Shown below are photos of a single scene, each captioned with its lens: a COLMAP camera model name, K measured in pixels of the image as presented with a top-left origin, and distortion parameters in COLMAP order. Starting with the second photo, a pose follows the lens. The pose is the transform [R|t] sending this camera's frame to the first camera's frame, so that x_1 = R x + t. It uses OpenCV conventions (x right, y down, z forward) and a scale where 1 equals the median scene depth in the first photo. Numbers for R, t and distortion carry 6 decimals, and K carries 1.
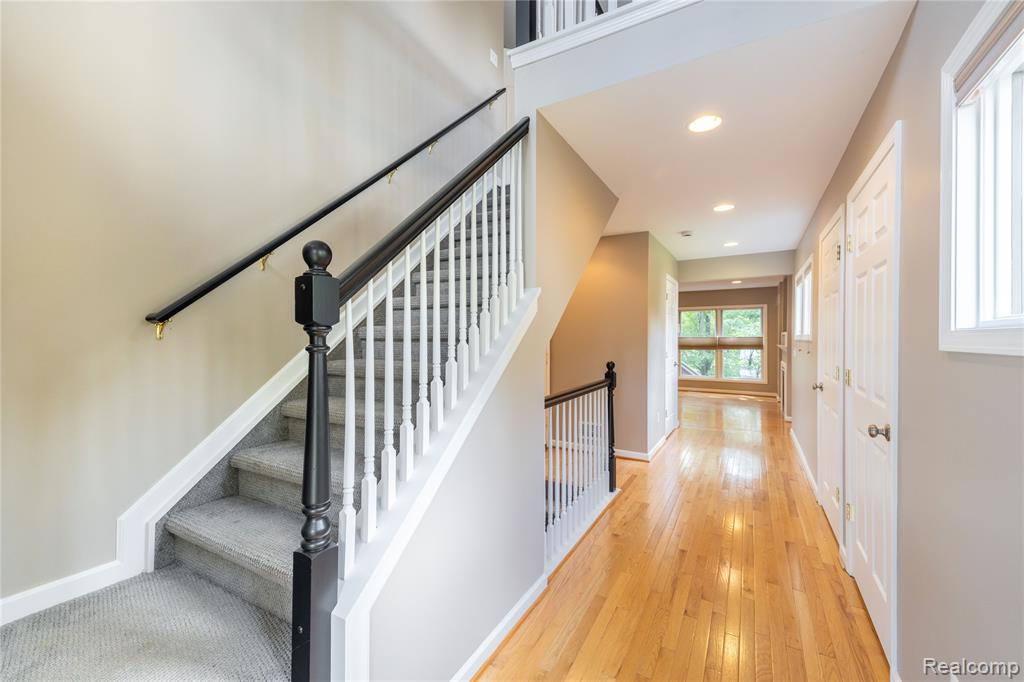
lens RADIAL K [[416.0, 0, 512.7], [0, 416.0, 338.4], [0, 0, 1]] dist [0.057186, -0.021182]
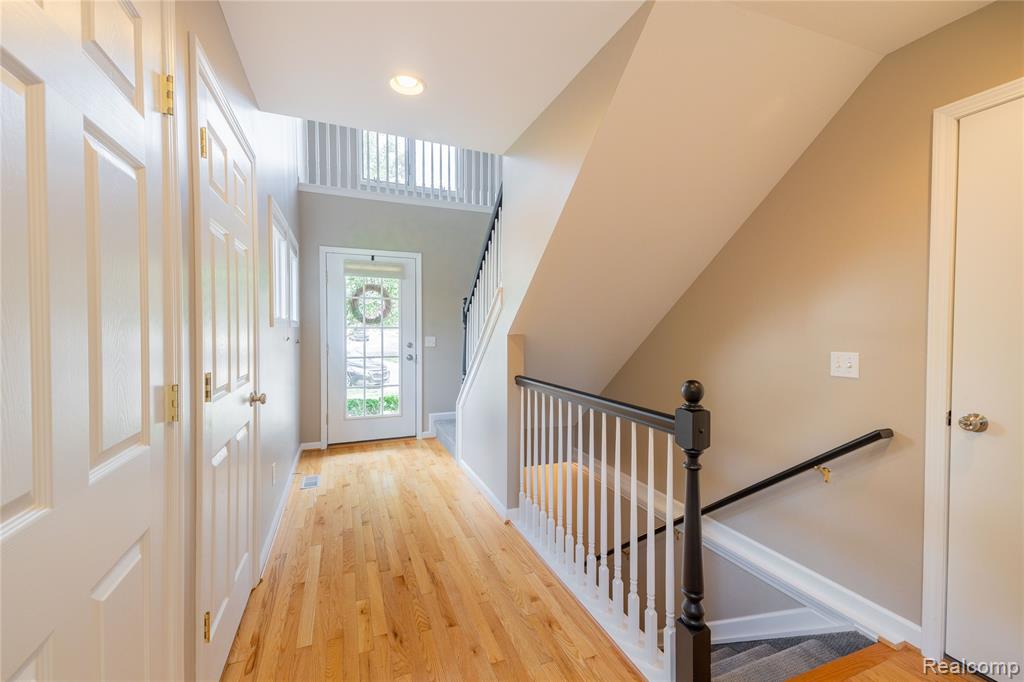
lens RADIAL K [[416.0, 0, 512.7], [0, 416.0, 338.4], [0, 0, 1]] dist [0.057186, -0.021182]
pose [[-0.616622, 0.009666, -0.787200, 1.053587], [-0.005651, 0.999845, 0.016704, 0.018899], [0.787239, 0.014749, -0.616471, 1.789283]]
